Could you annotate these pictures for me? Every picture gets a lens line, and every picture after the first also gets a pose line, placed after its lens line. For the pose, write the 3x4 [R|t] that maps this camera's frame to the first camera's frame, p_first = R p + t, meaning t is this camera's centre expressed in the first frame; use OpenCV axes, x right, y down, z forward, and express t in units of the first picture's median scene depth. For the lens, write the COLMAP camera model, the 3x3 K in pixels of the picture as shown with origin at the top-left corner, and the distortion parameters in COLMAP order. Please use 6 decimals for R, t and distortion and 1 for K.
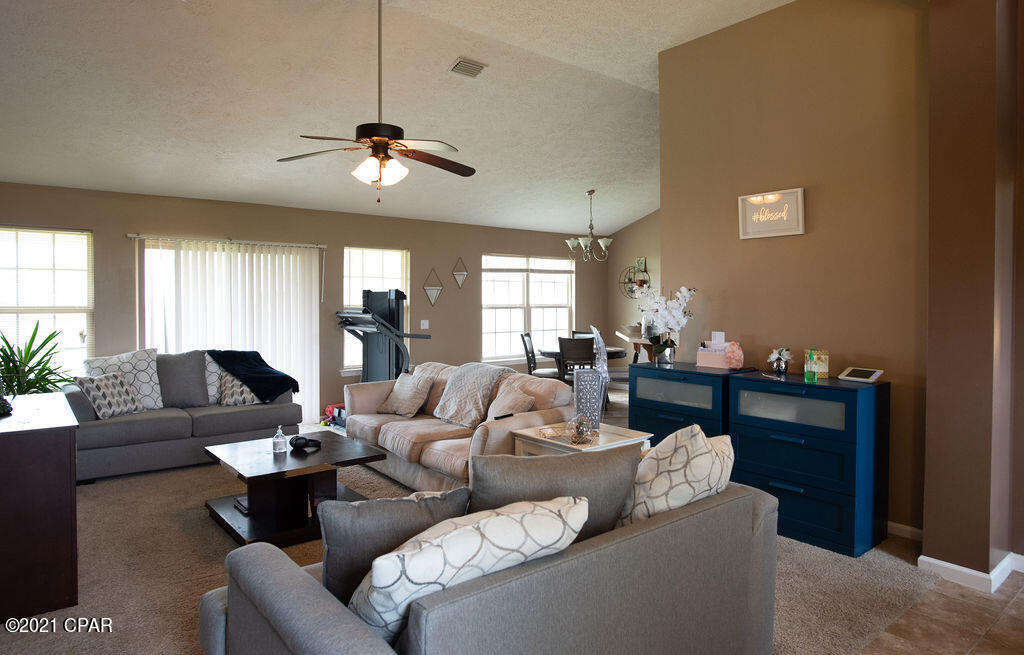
lens RADIAL K [[625.0, 0, 511.2], [0, 625.0, 312.7], [0, 0, 1]] dist [-0.002697, -0.000891]
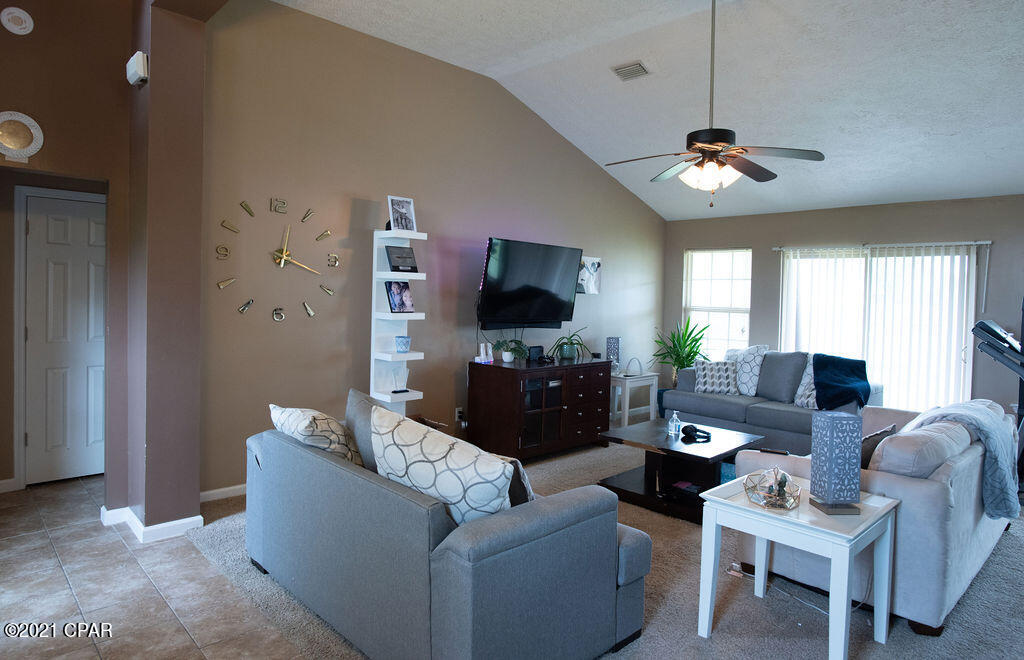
lens RADIAL K [[617.0, 0, 512.0], [0, 617.0, 330.0], [0, 0, 1]] dist [-0.001452, -0.000286]
pose [[0.101563, 0.060405, -0.992994, 0.529456], [-0.047065, 0.997329, 0.055855, -0.014237], [0.993715, 0.041062, 0.104135, 0.415972]]
